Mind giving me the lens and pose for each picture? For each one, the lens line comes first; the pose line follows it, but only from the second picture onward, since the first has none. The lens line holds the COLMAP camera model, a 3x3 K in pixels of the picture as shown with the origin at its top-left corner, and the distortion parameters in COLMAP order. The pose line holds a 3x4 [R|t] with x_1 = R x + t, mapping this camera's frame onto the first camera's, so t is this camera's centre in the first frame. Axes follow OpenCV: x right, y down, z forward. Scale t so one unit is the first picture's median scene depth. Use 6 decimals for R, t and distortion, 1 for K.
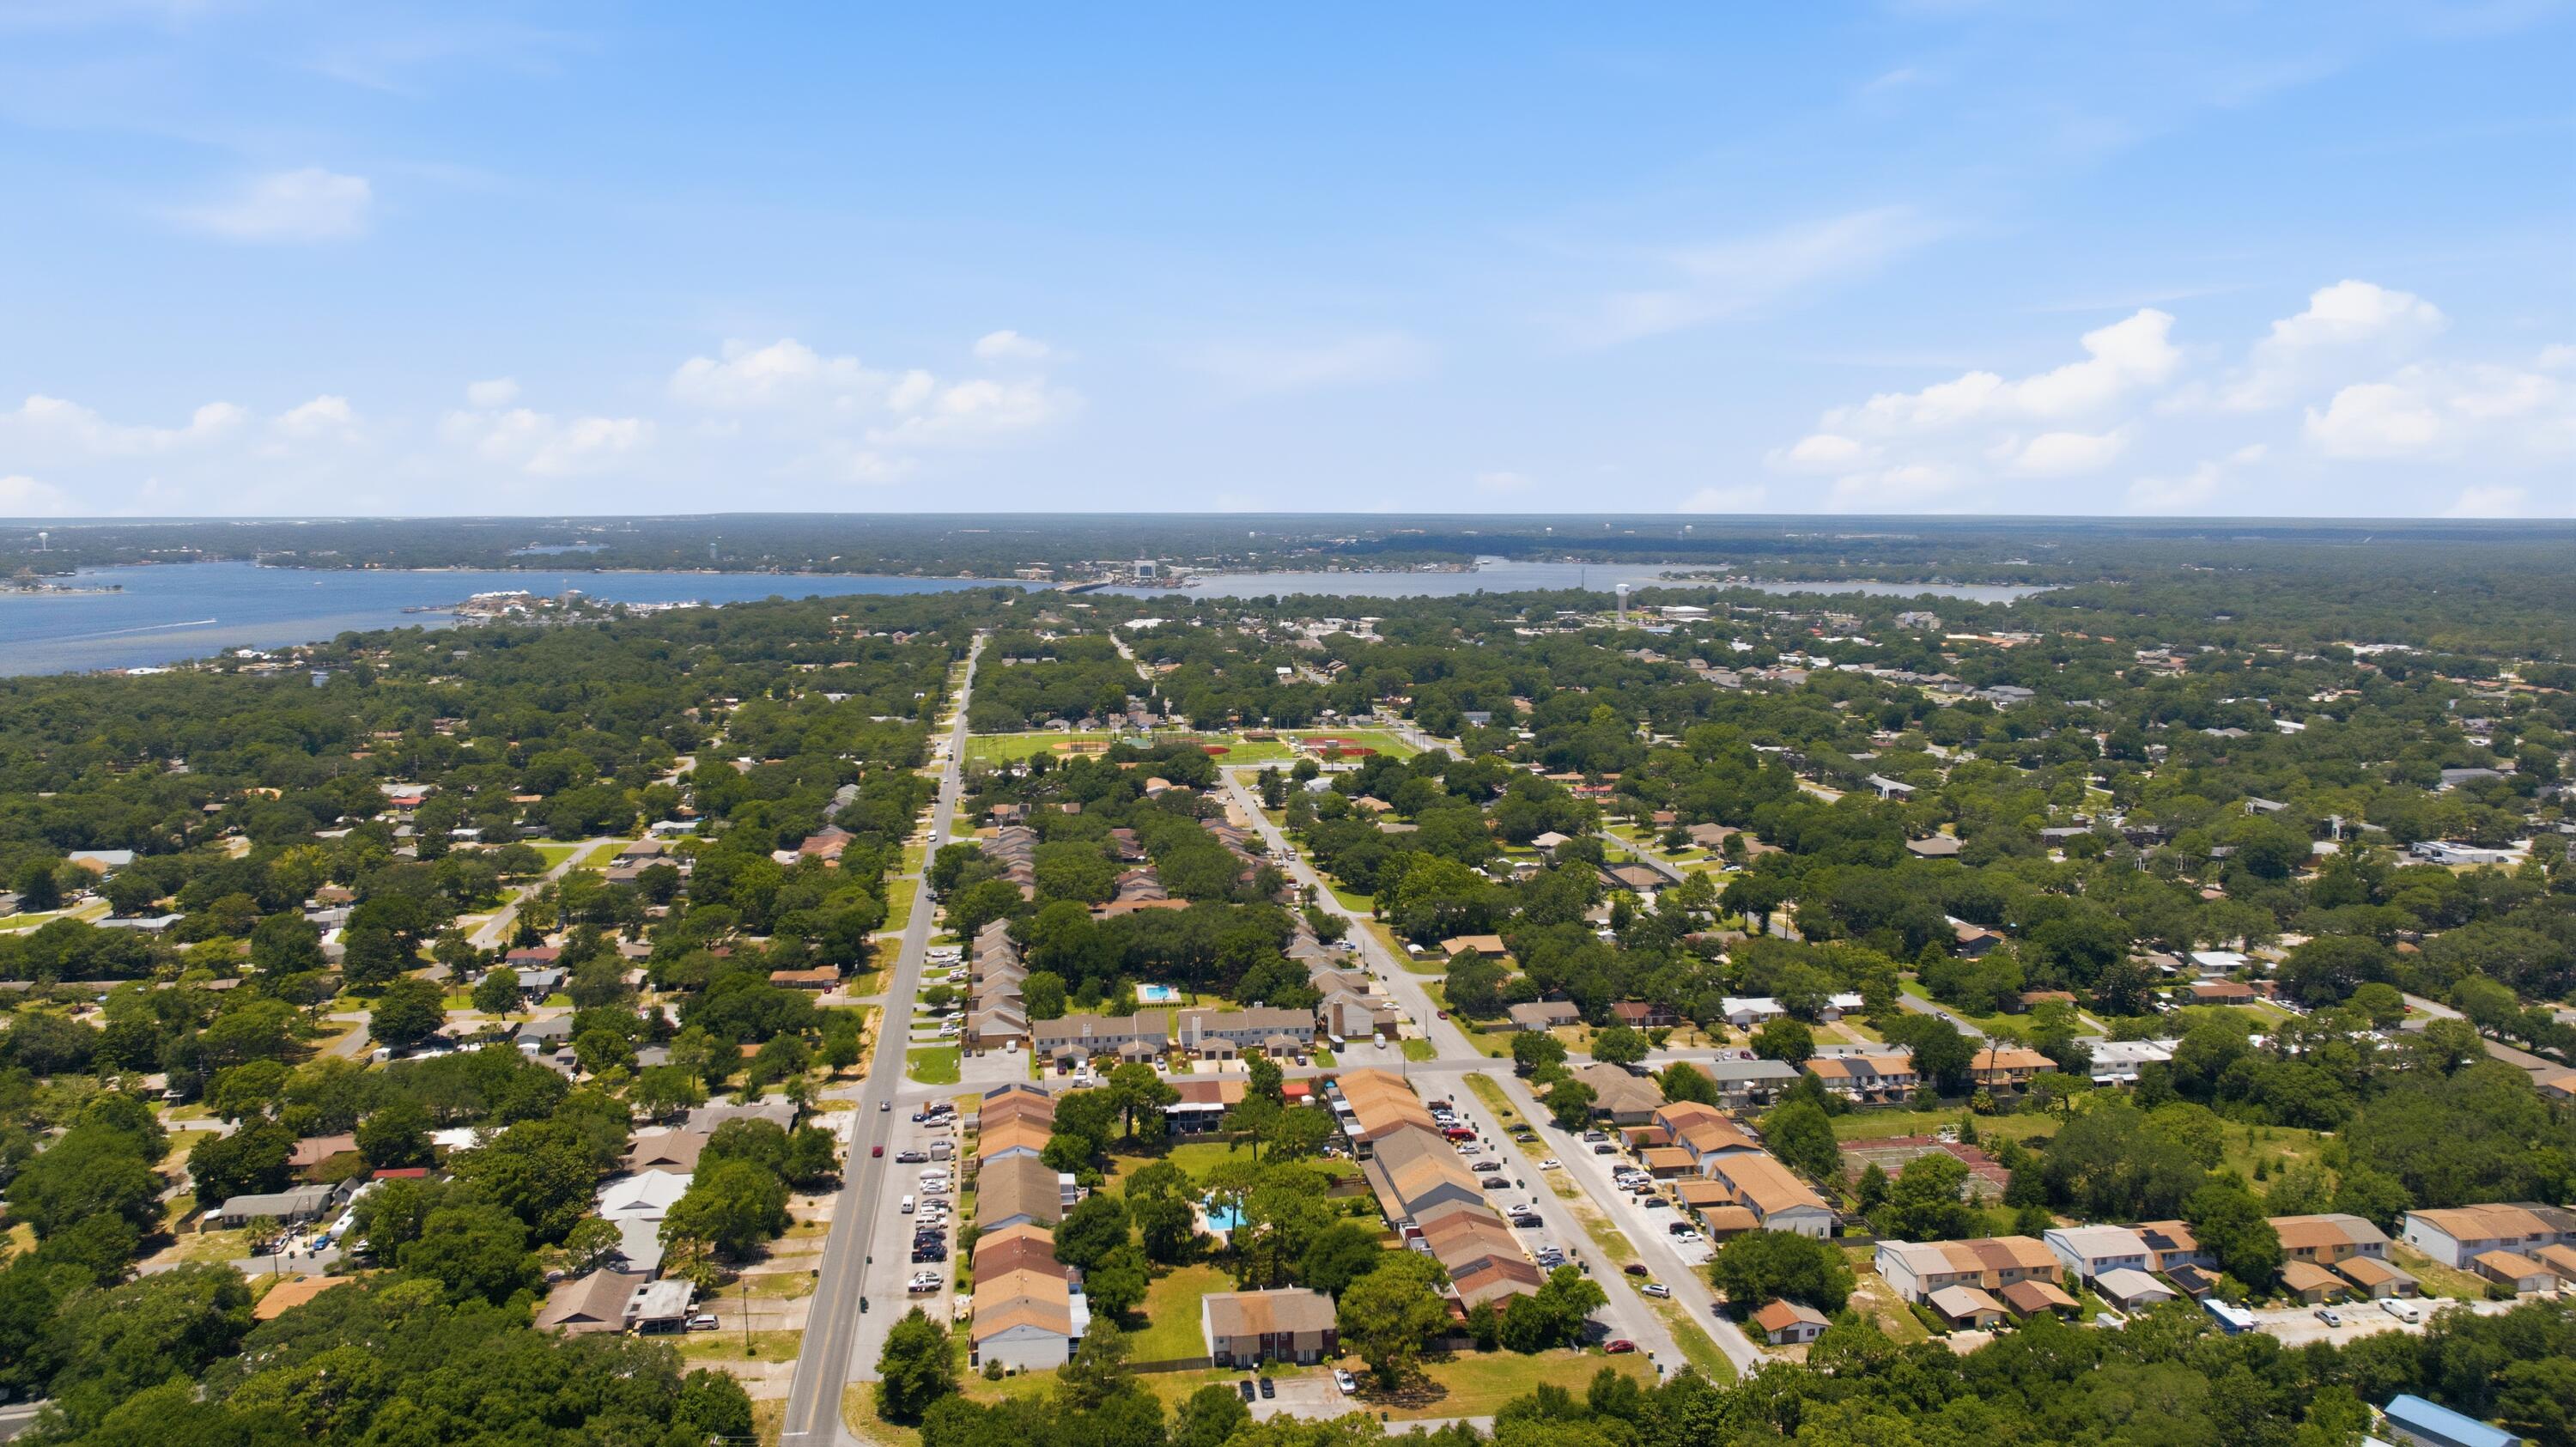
lens RADIAL K [[1818.4, 0, 1288.0], [0, 1818.4, 723.5], [0, 0, 1]] dist [-0.015448, -0.002281]
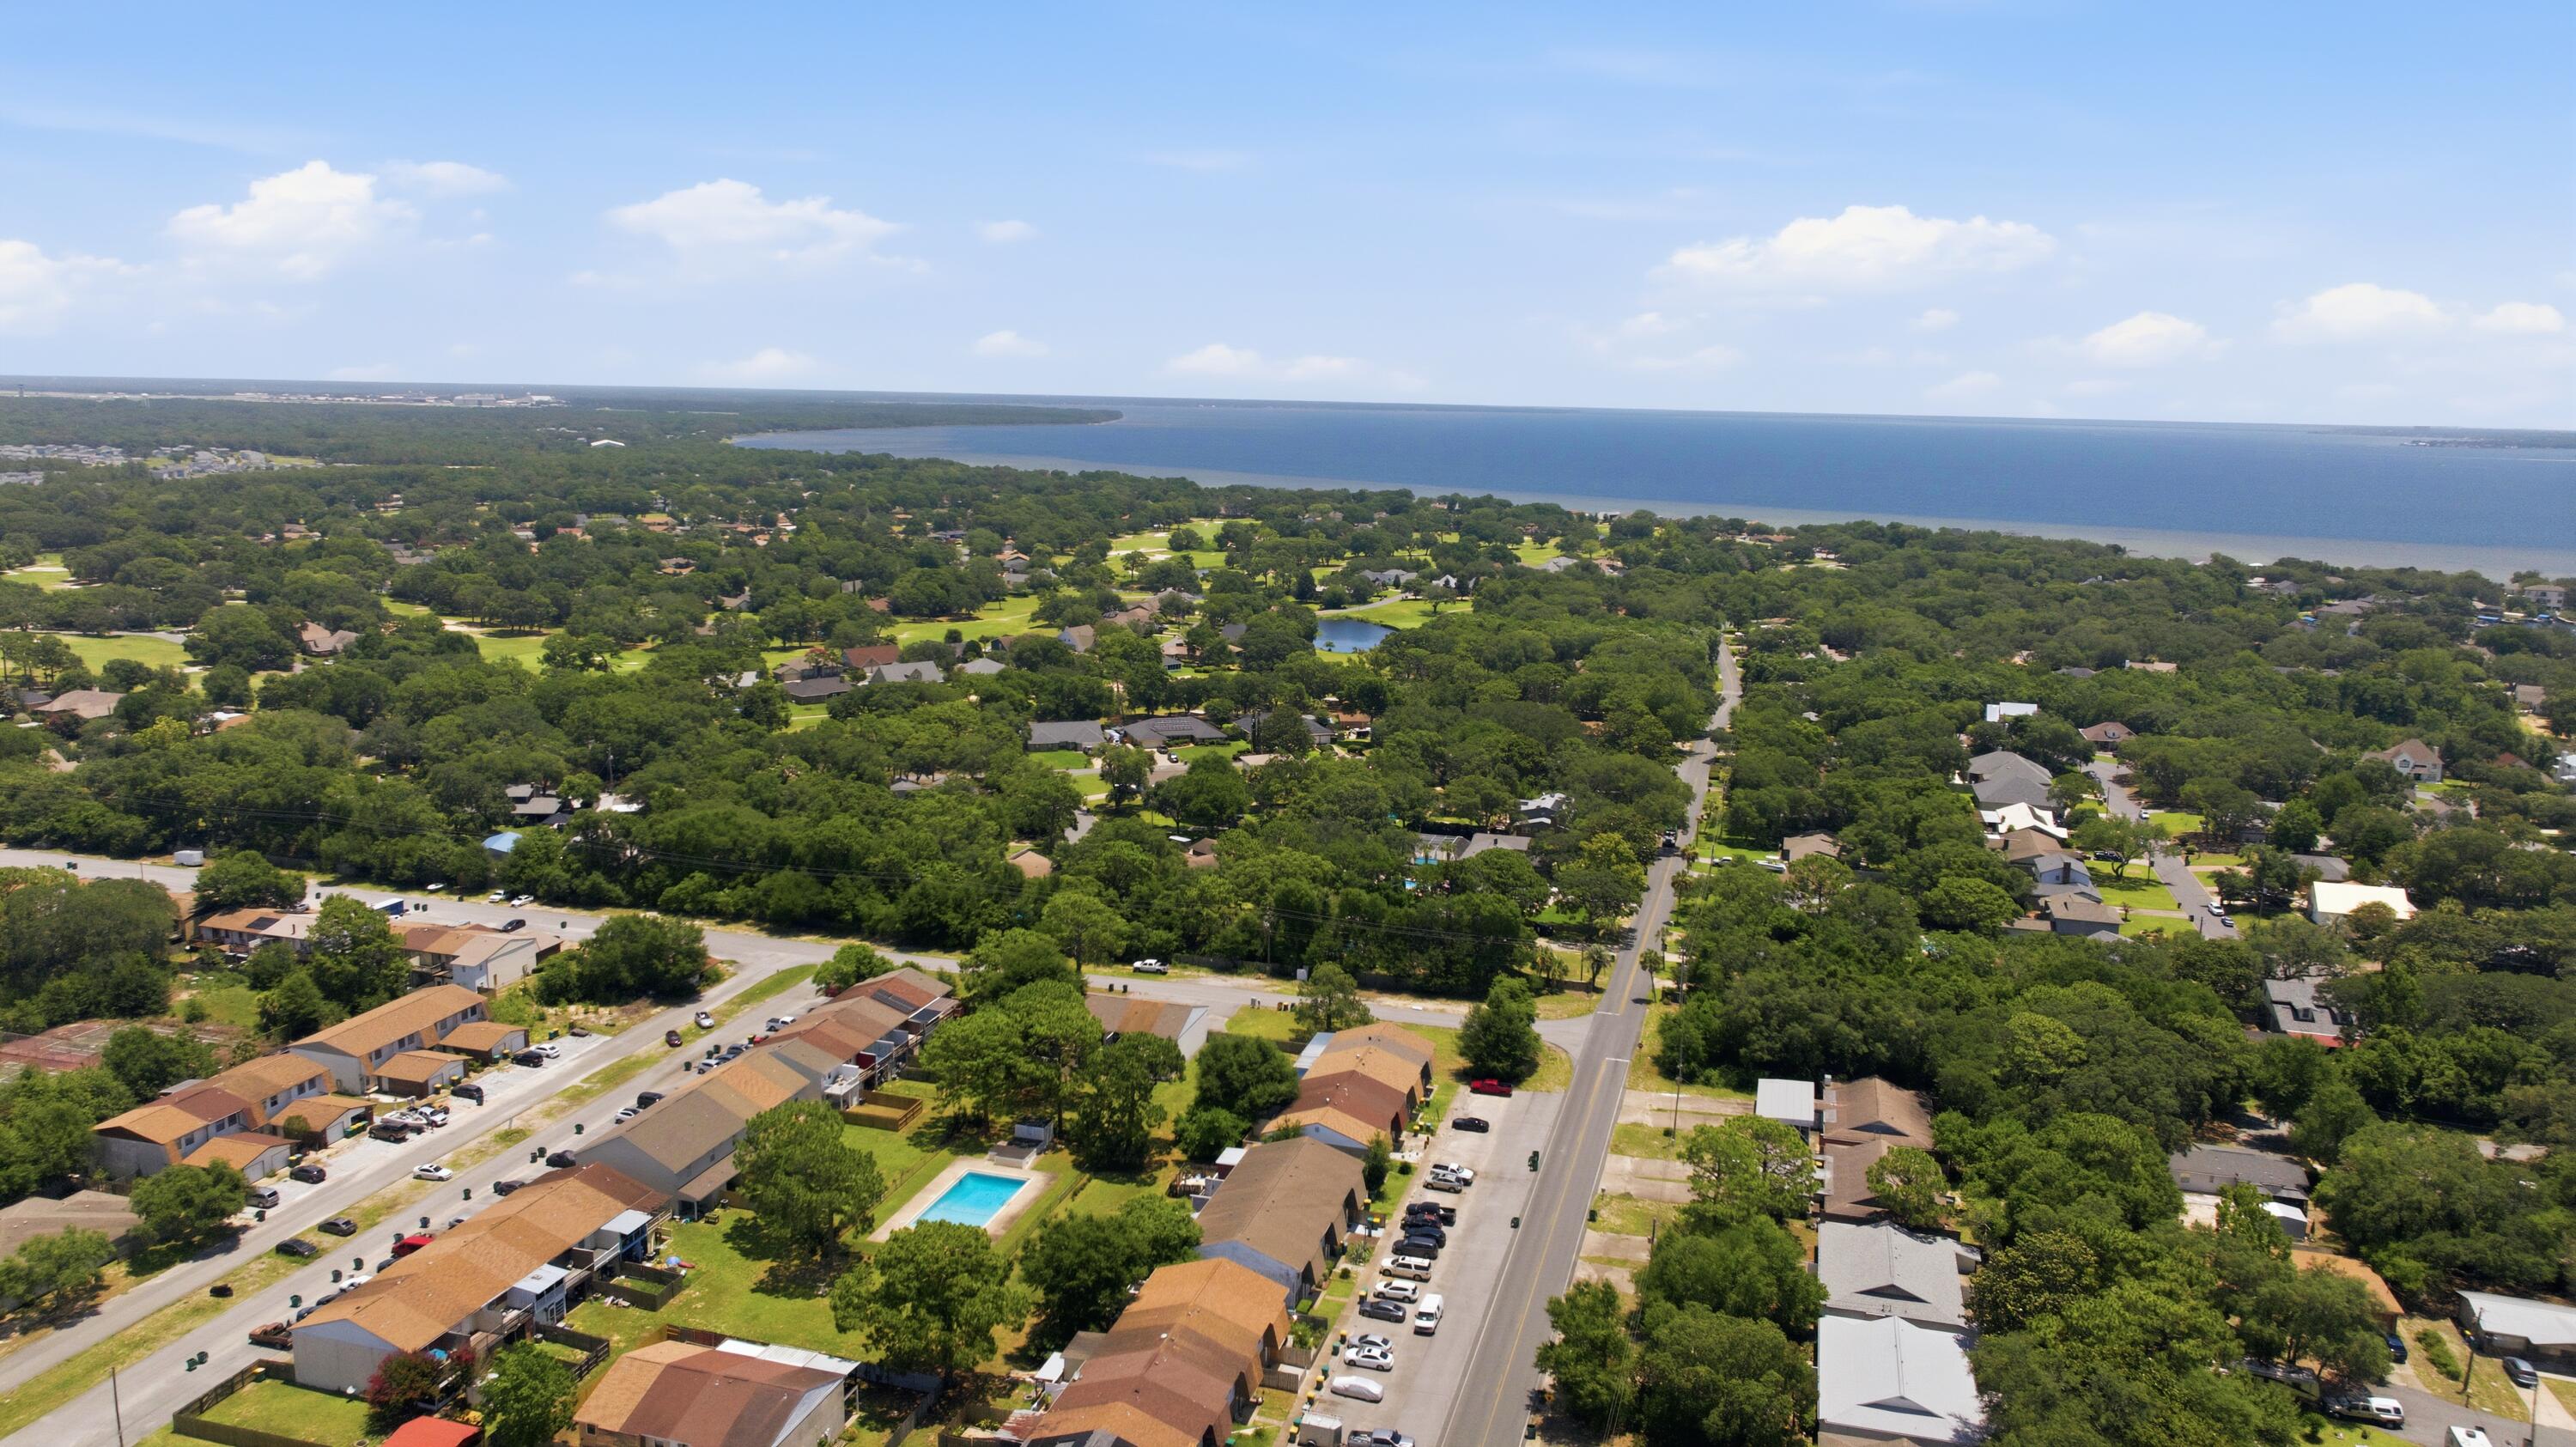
lens RADIAL K [[1818.4, 0, 1288.0], [0, 1818.4, 723.5], [0, 0, 1]] dist [-0.015448, -0.002281]
pose [[-0.907080, -0.105154, 0.407614, -0.395899], [0.019771, 0.956588, 0.290774, -0.087538], [-0.420494, 0.271814, -0.865622, 1.514073]]
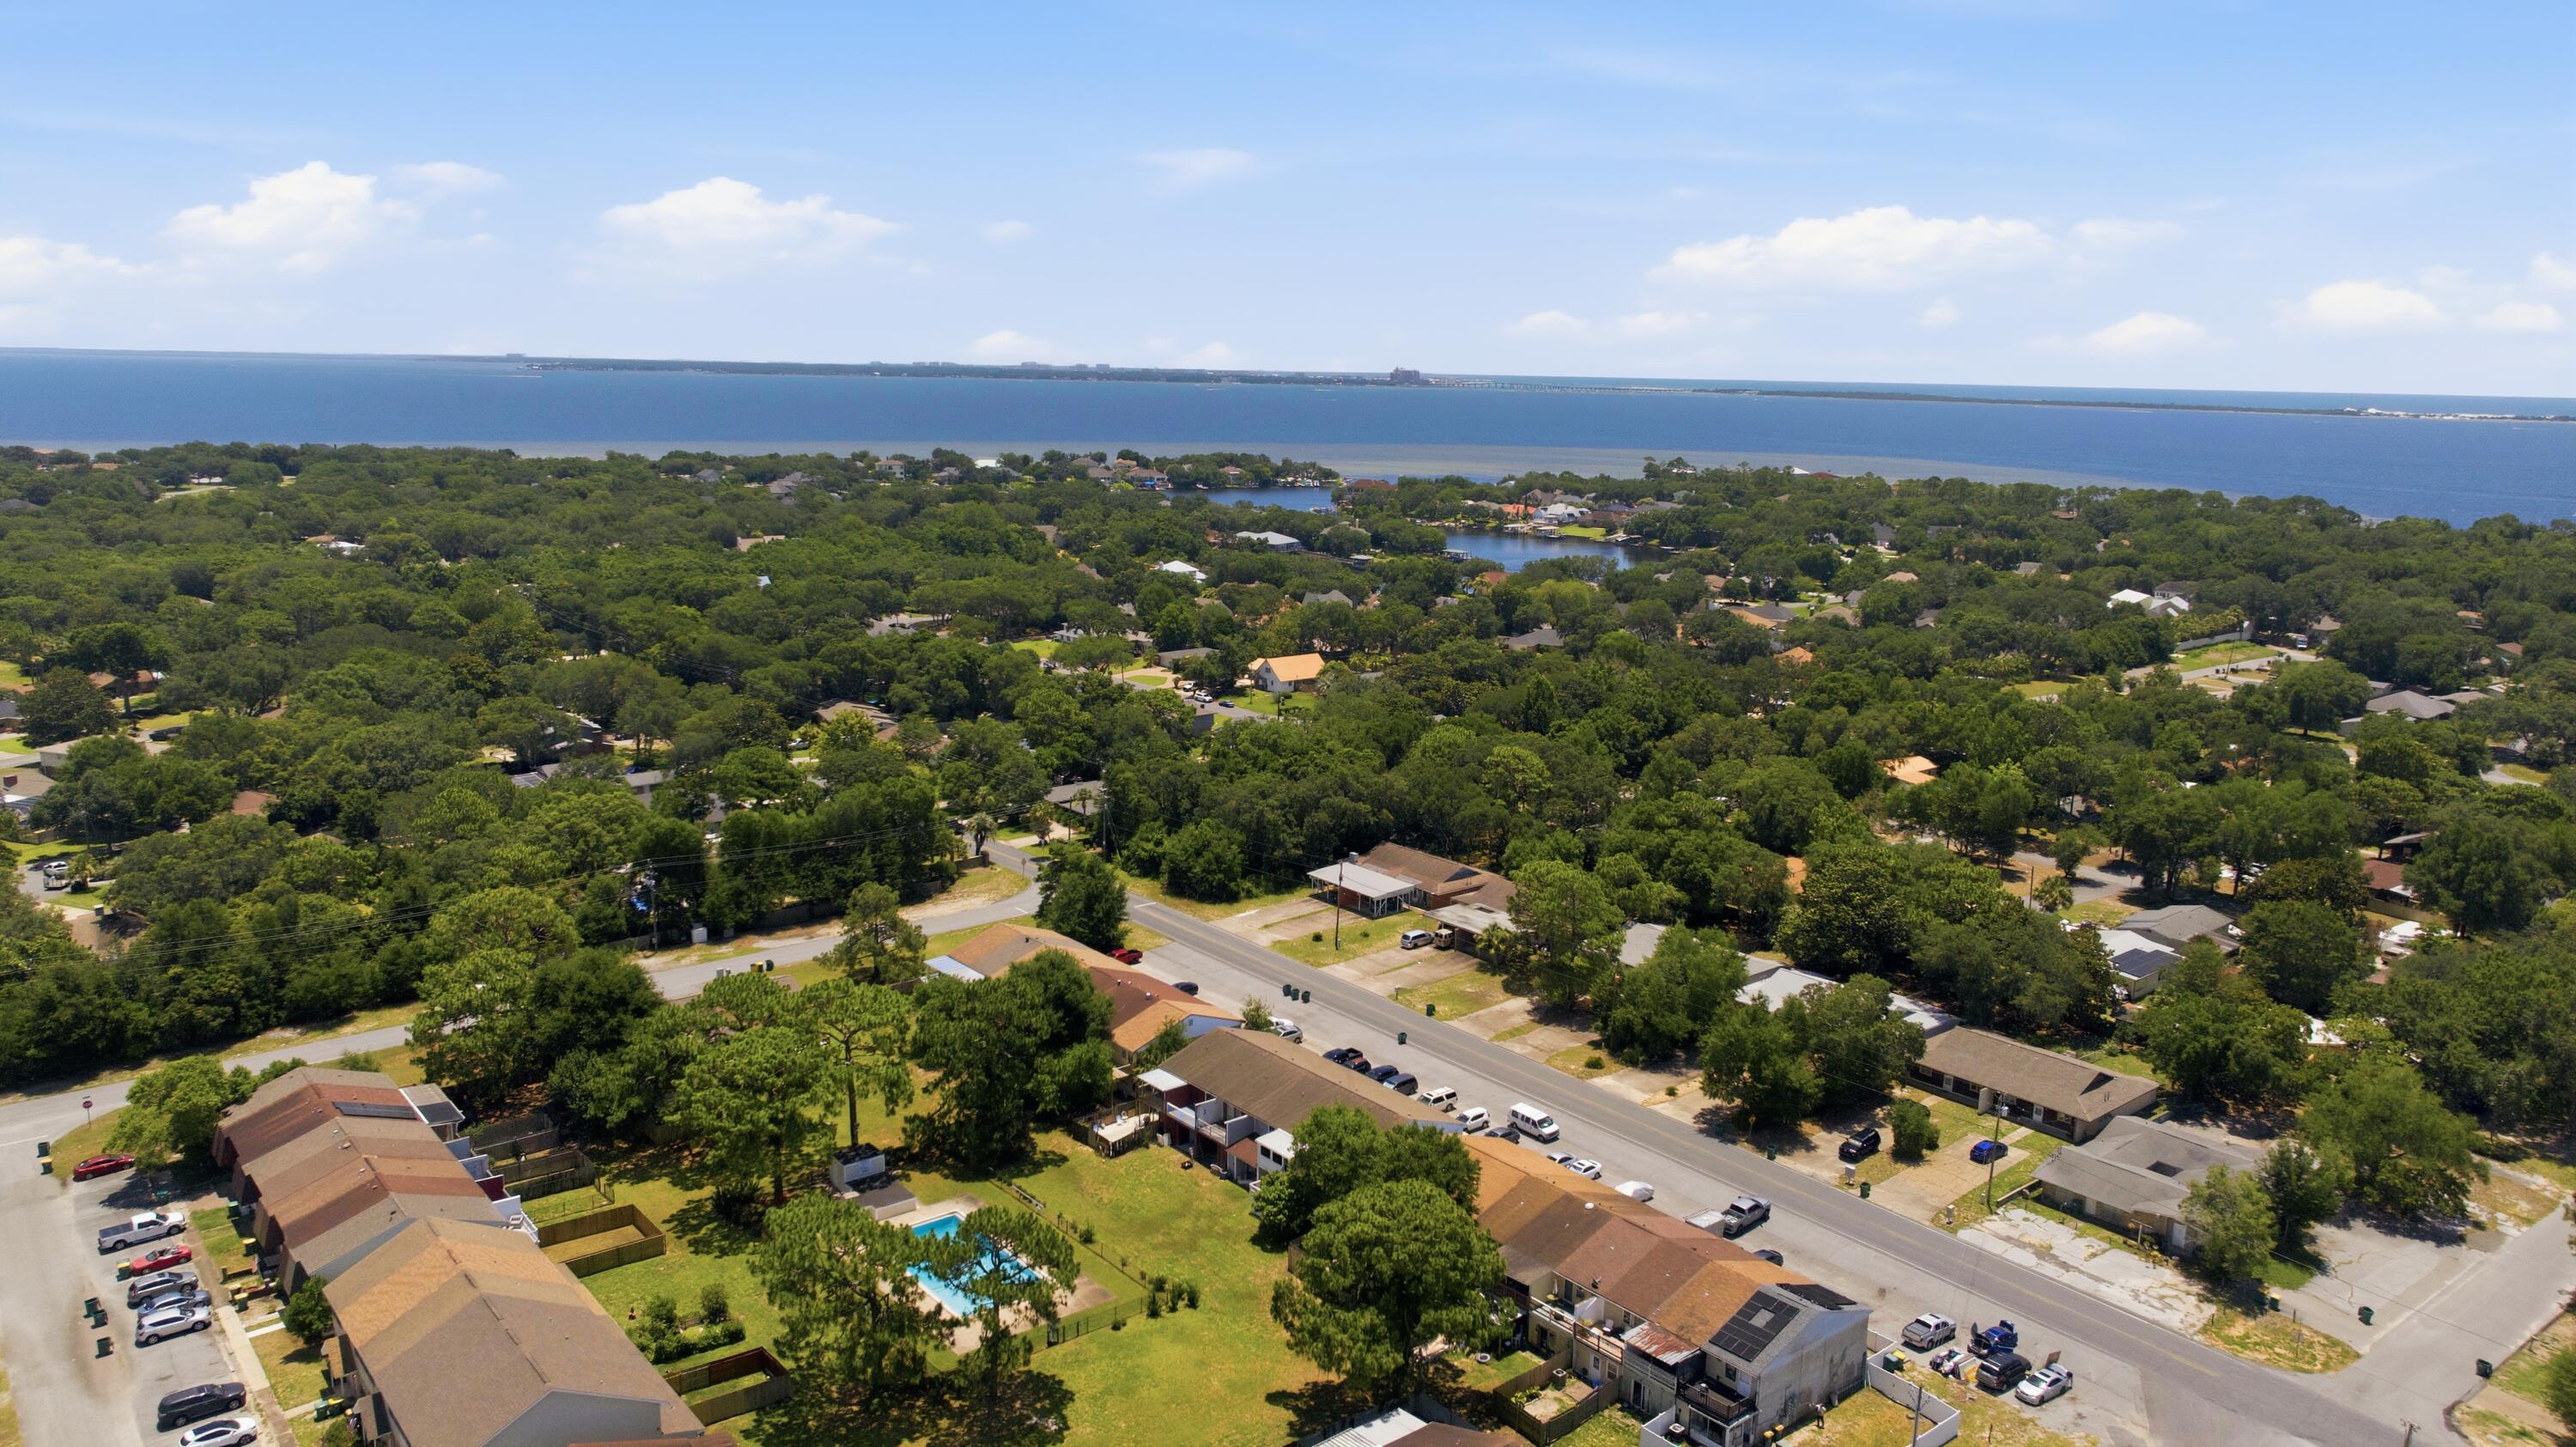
lens RADIAL K [[1818.4, 0, 1288.0], [0, 1818.4, 723.5], [0, 0, 1]] dist [-0.015448, -0.002281]
pose [[-0.861557, 0.073936, -0.502248, 0.118271], [-0.087910, 0.952663, 0.291043, 0.000139], [0.499991, 0.294903, -0.814273, 1.410911]]
